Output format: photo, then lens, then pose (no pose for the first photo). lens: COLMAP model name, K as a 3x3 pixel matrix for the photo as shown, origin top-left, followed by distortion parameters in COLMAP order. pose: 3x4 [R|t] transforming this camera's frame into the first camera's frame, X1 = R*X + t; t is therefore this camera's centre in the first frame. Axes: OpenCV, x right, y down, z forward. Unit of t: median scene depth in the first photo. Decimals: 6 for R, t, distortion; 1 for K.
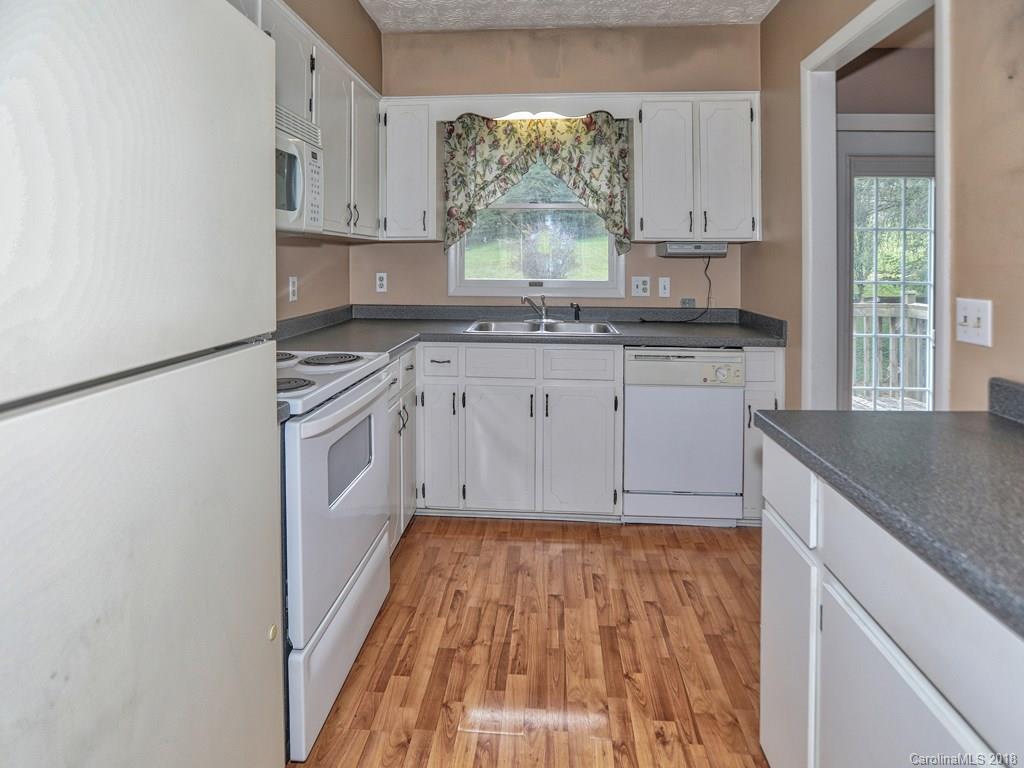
lens RADIAL K [[480.7, 0, 514.3], [0, 480.7, 403.6], [0, 0, 1]] dist [-0.001399, 0.000073]
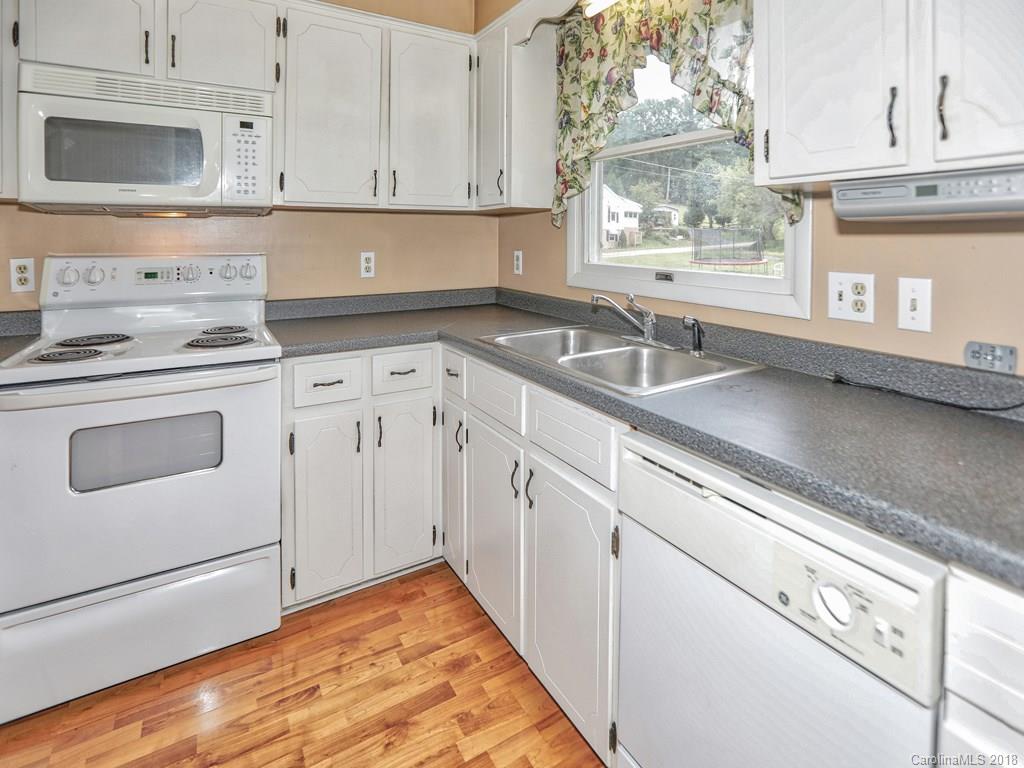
lens RADIAL K [[520.0, 0, 506.6], [0, 520.0, 343.9], [0, 0, 1]] dist [-0.021439, 0.009390]
pose [[0.580068, 0.158031, -0.799092, 0.615500], [-0.227016, 0.973496, 0.027728, -0.208006], [0.782294, 0.165322, 0.600570, 0.713967]]
